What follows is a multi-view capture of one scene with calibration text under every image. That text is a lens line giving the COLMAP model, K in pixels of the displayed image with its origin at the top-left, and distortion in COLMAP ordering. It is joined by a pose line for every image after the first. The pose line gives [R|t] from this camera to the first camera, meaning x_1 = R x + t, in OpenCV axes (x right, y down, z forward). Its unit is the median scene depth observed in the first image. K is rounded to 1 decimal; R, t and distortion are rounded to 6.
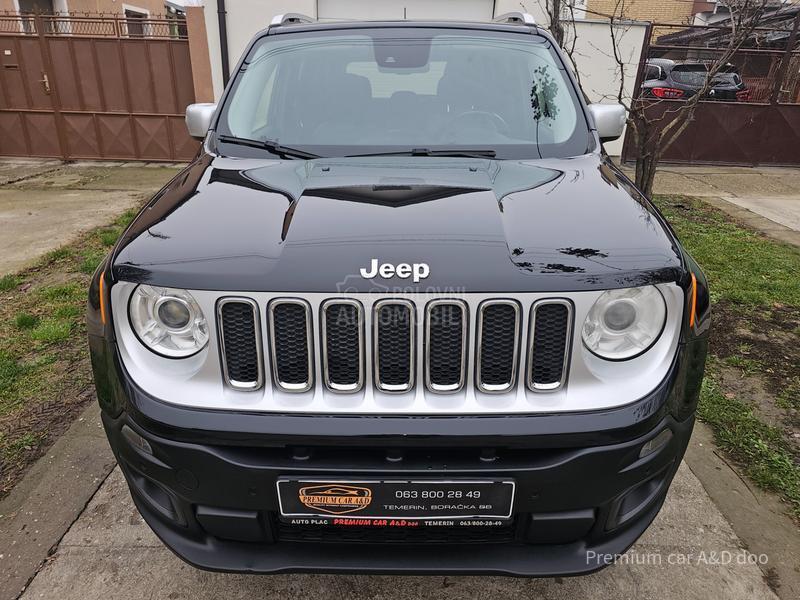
lens RADIAL K [[542.0, 0, 399.8], [0, 542.0, 304.3], [0, 0, 1]] dist [0.031545, -0.019577]
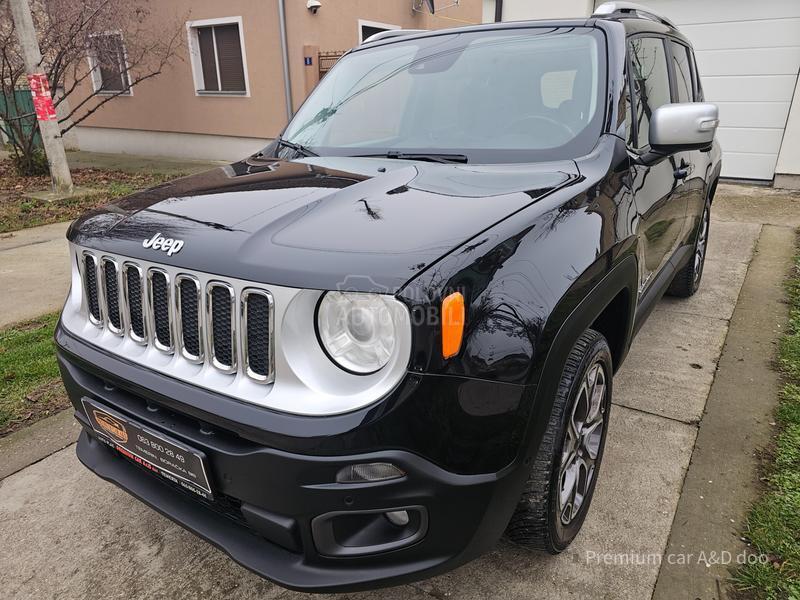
lens RADIAL K [[543.0, 0, 404.7], [0, 543.0, 299.9], [0, 0, 1]] dist [0.022329, -0.012451]
pose [[0.837718, 0.157068, -0.523027, 0.756093], [-0.176737, 0.984179, 0.012481, -0.037327], [0.516713, 0.081983, 0.852225, 0.208854]]
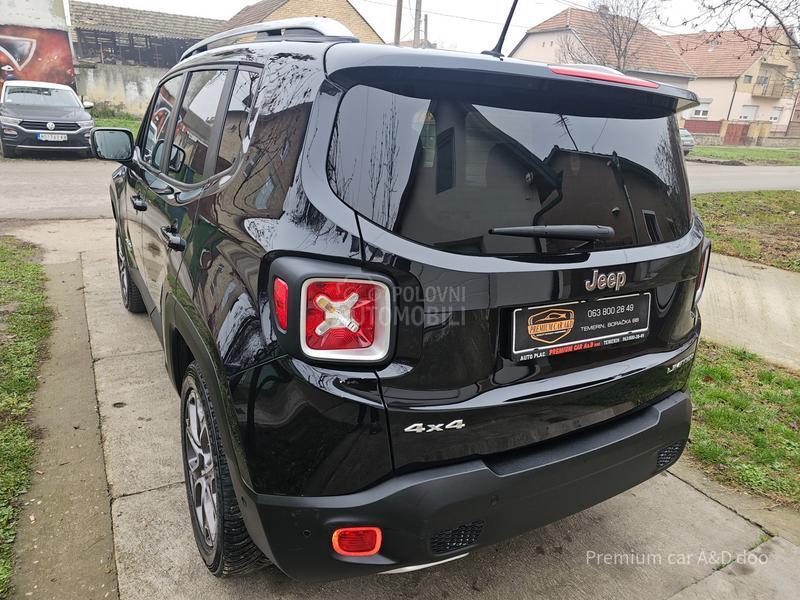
lens RADIAL K [[533.5, 0, 400.1], [0, 533.5, 302.7], [0, 0, 1]] dist [0.038416, -0.022933]
pose [[-0.849103, 0.112760, -0.516053, 0.744014], [-0.271620, 0.744692, 0.609636, -1.461914], [0.453043, 0.657814, -0.601692, 3.376329]]
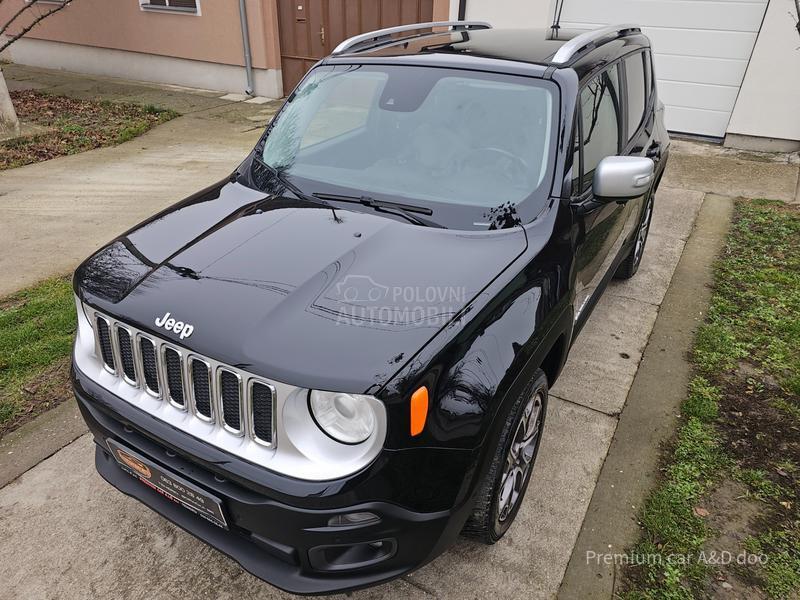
lens RADIAL K [[541.0, 0, 400.2], [0, 541.0, 307.0], [0, 0, 1]] dist [0.030917, -0.019425]
pose [[0.866901, 0.242871, -0.435311, 0.768091], [-0.189260, 0.968251, 0.163311, -0.316245], [0.461154, -0.059188, 0.885344, 0.043579]]
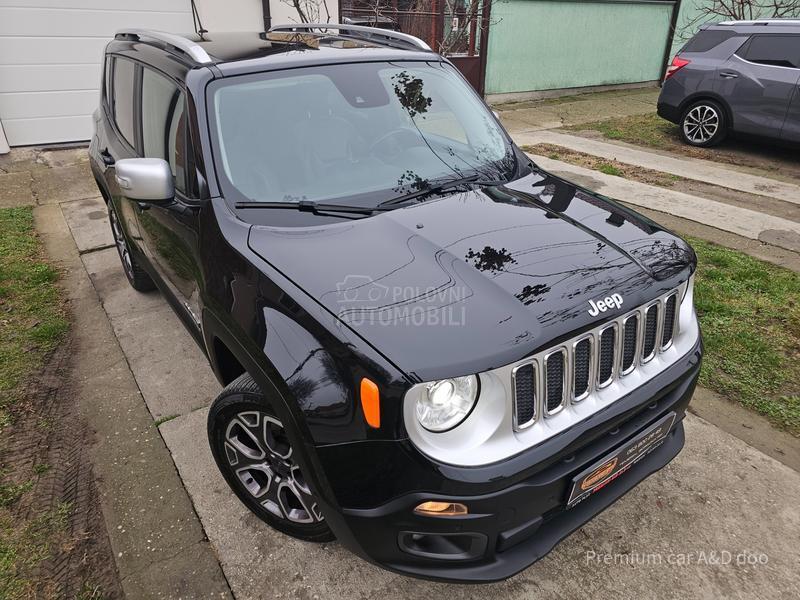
lens RADIAL K [[545.9, 0, 409.6], [0, 545.9, 300.0], [0, 0, 1]] dist [0.024456, -0.002091]
pose [[0.805551, -0.279220, 0.522612, -0.824031], [0.230404, 0.960203, 0.157873, -0.296576], [-0.545895, -0.006763, 0.837827, 0.073987]]
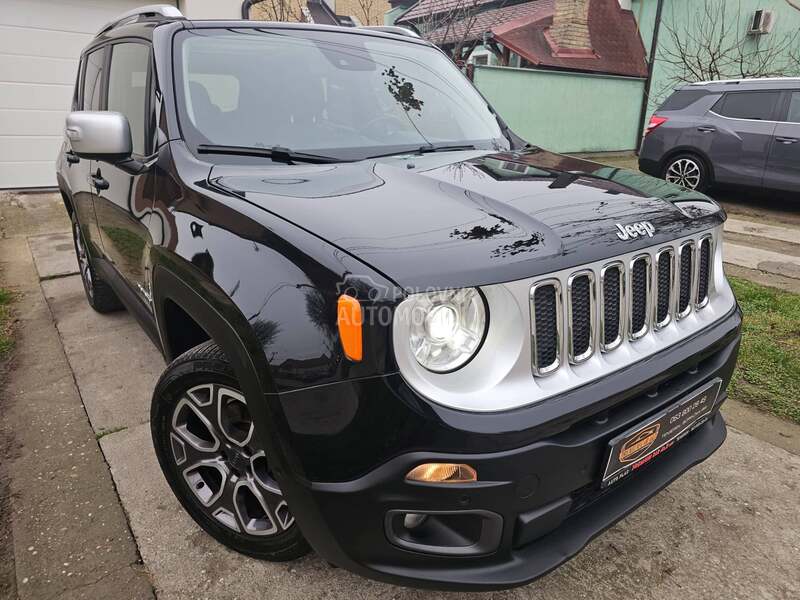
lens RADIAL K [[546.0, 0, 409.3], [0, 546.0, 300.0], [0, 0, 1]] dist [0.021004, -0.006185]
pose [[0.791003, -0.199582, 0.578344, -0.788578], [0.229174, 0.973128, 0.022378, -0.039826], [-0.567269, 0.114840, 0.815486, 0.246839]]
